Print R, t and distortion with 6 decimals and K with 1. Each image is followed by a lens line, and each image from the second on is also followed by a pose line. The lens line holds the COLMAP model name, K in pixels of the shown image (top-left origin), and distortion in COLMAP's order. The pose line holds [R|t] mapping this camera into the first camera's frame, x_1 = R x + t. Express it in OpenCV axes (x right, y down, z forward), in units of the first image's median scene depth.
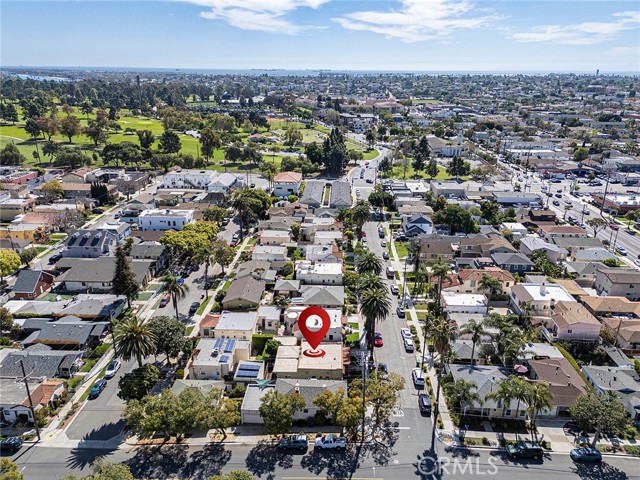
lens RADIAL K [[467.1, 0, 320.0], [0, 467.1, 240.0], [0, 0, 1]] dist [0.085837, -0.084630]
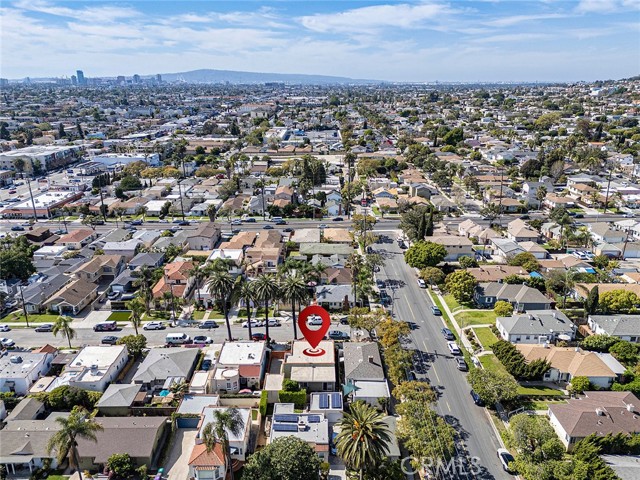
lens RADIAL K [[467.1, 0, 320.0], [0, 467.1, 240.0], [0, 0, 1]] dist [0.085837, -0.084630]
pose [[-0.046743, -0.326803, 0.943936, -0.521690], [0.339770, 0.883422, 0.322678, -0.179676], [-0.939346, 0.335804, 0.069744, 0.465636]]
